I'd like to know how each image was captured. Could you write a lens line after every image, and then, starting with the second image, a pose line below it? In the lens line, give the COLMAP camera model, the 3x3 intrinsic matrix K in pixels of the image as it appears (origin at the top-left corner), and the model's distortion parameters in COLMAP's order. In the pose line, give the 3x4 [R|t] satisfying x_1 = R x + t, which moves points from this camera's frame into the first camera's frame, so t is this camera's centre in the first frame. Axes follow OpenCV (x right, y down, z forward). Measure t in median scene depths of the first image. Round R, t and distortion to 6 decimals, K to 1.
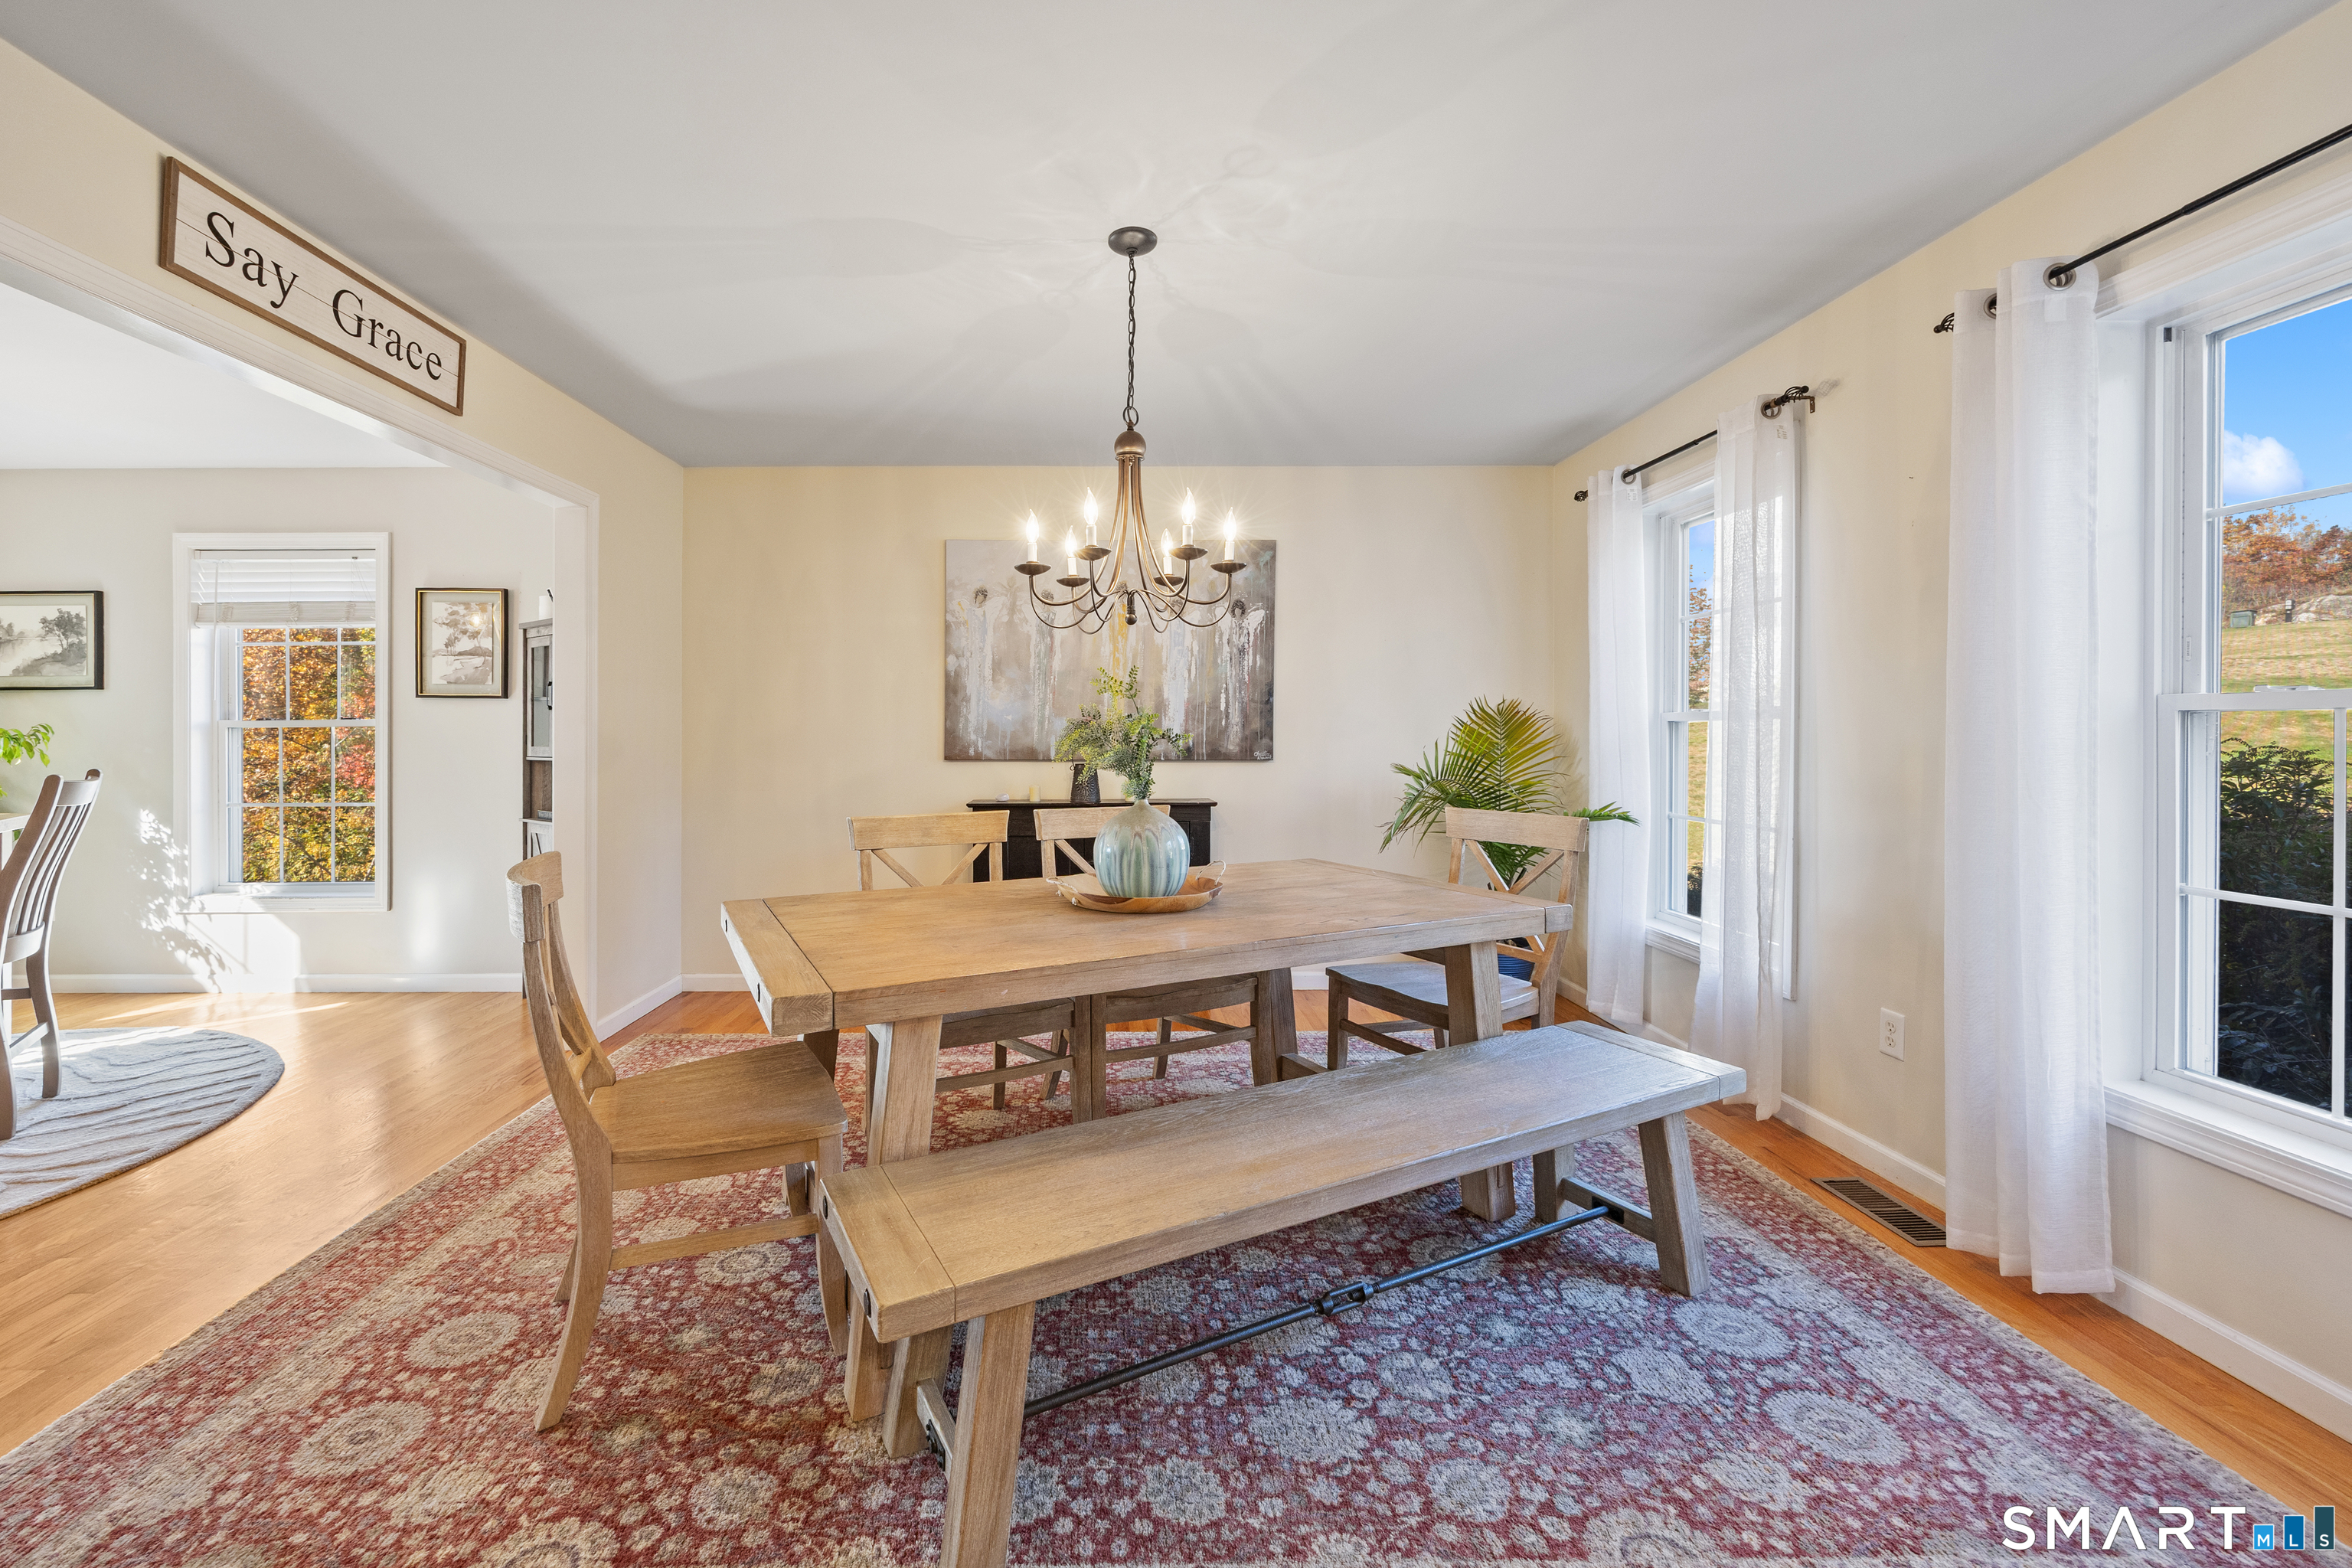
lens RADIAL K [[956.3, 0, 1176.1], [0, 956.3, 762.7], [0, 0, 1]] dist [-0.003391, 0.000588]
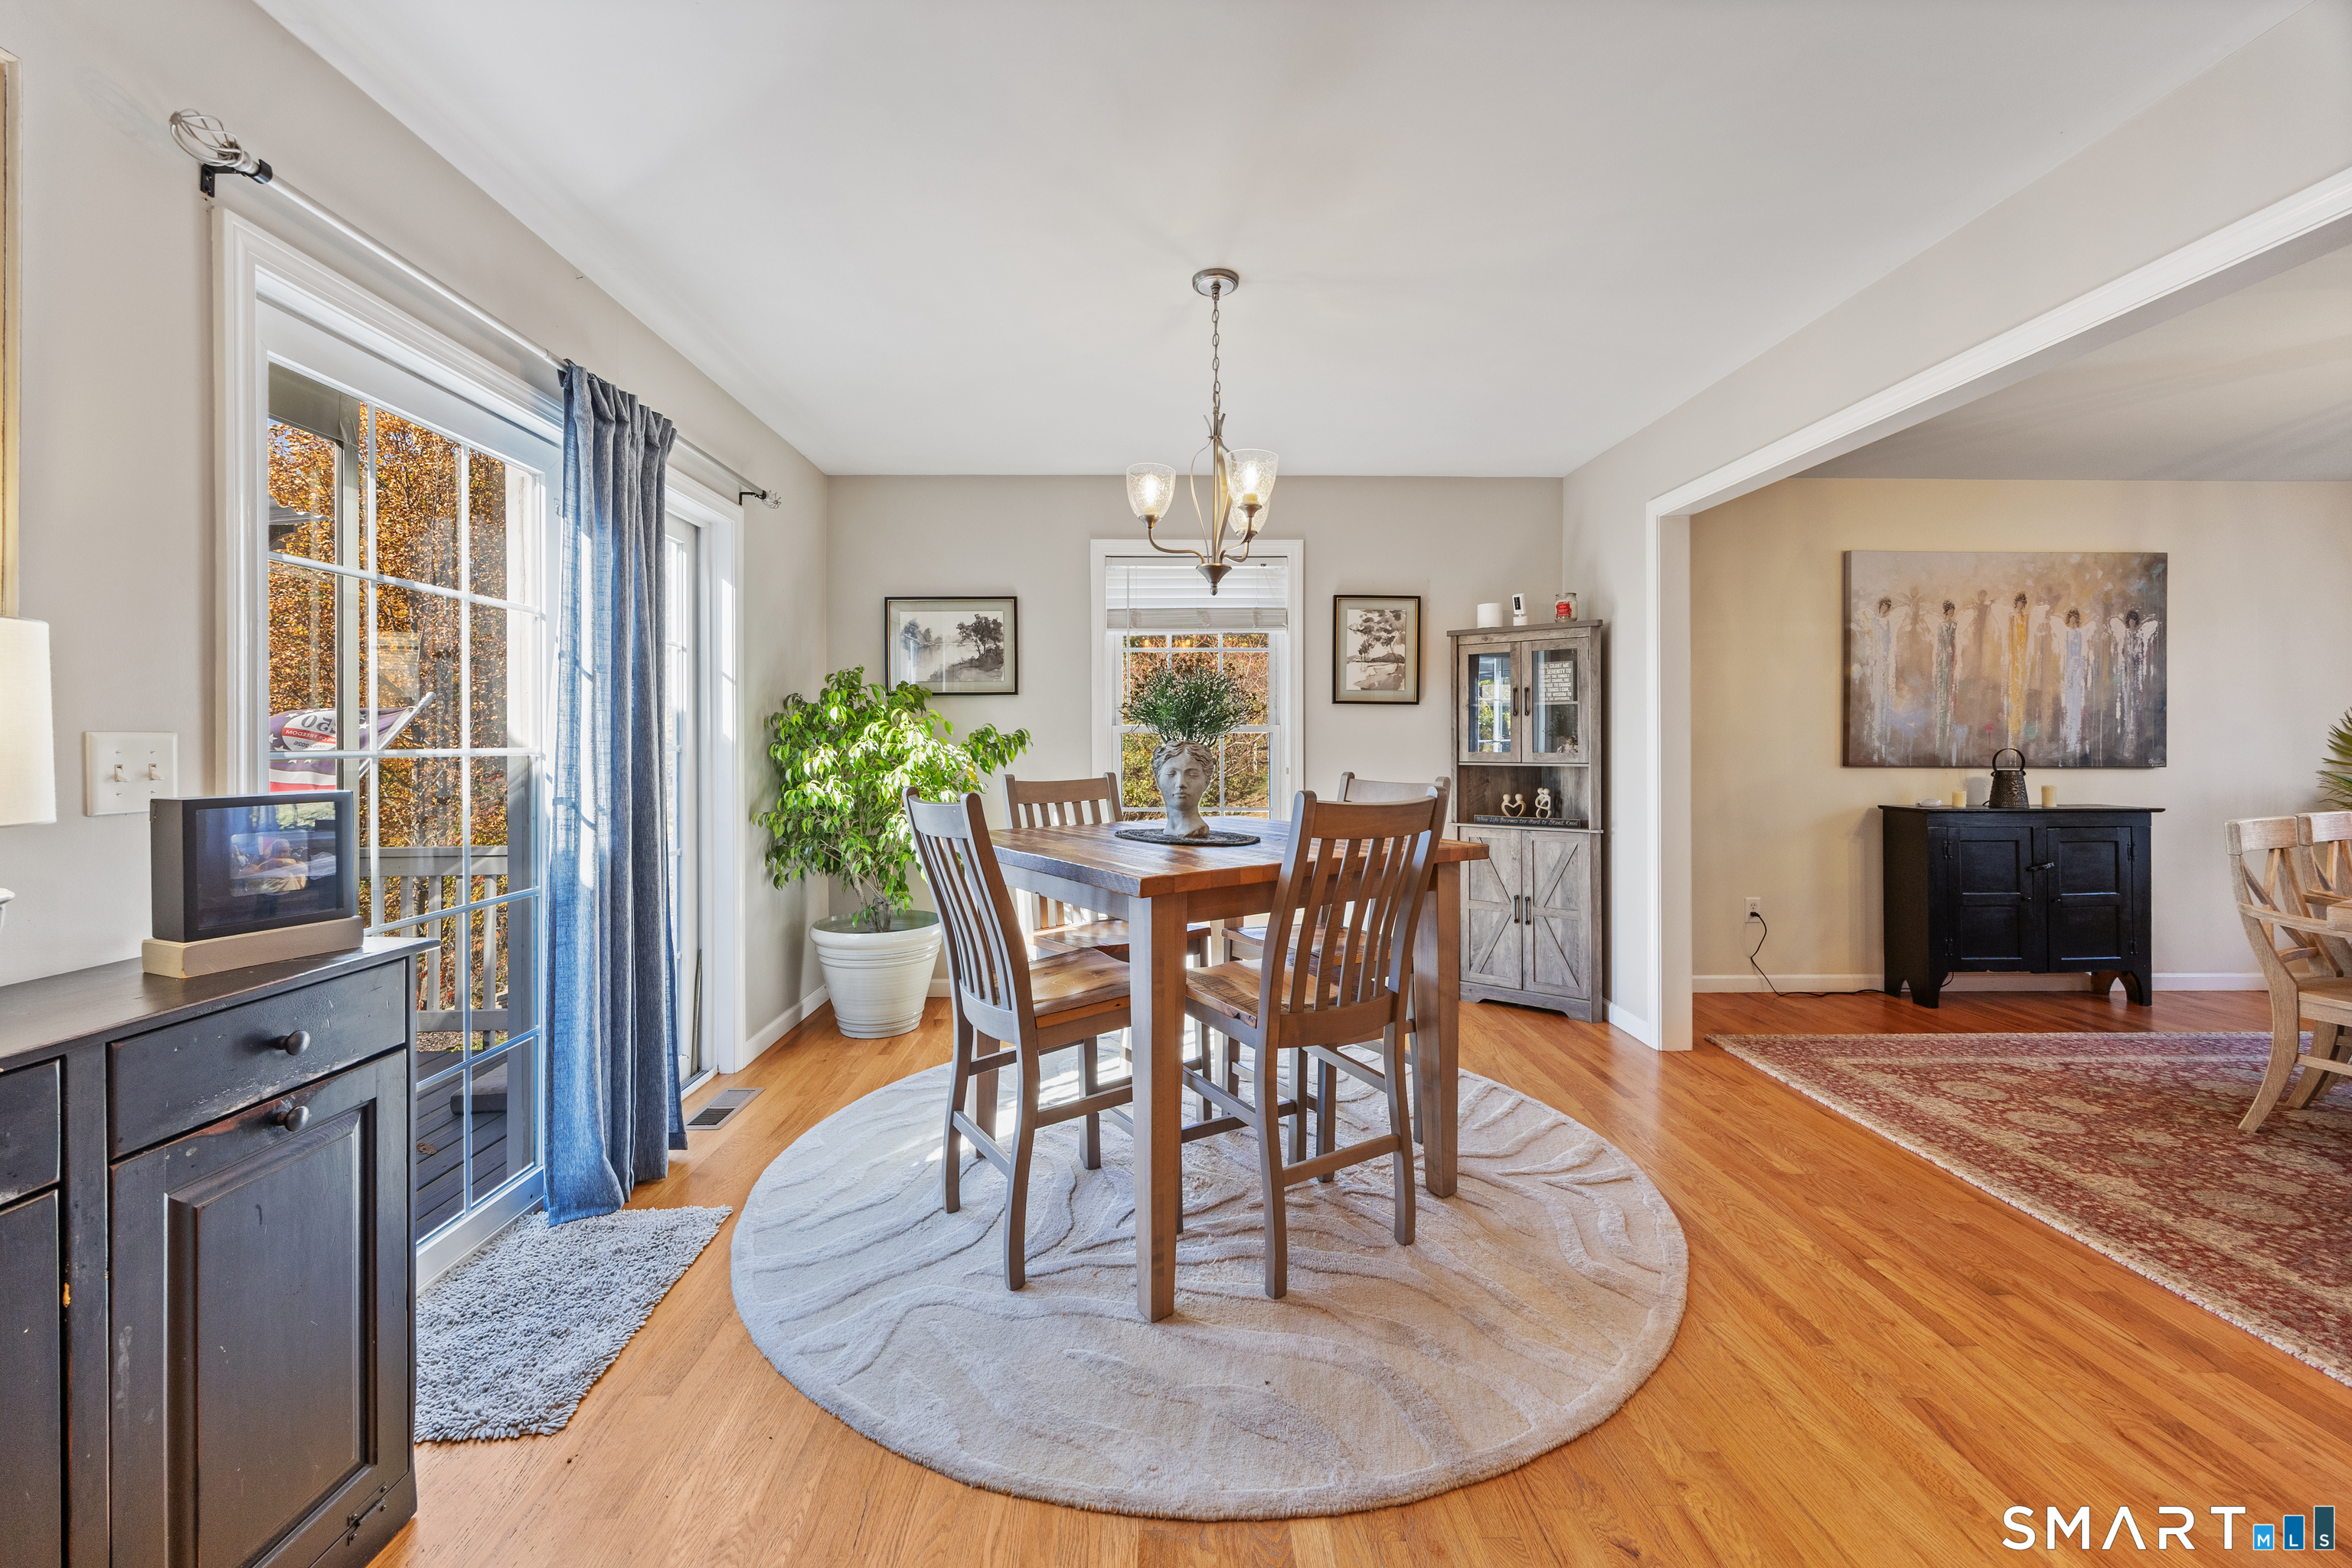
lens RADIAL K [[956.3, 0, 1188.3], [0, 956.3, 746.8], [0, 0, 1]] dist [-0.003391, 0.000588]
pose [[0.999951, 0.002231, 0.009674, -0.957198], [-0.002091, 0.999893, -0.014464, -0.007397], [-0.009706, 0.014444, 0.999849, -0.011407]]
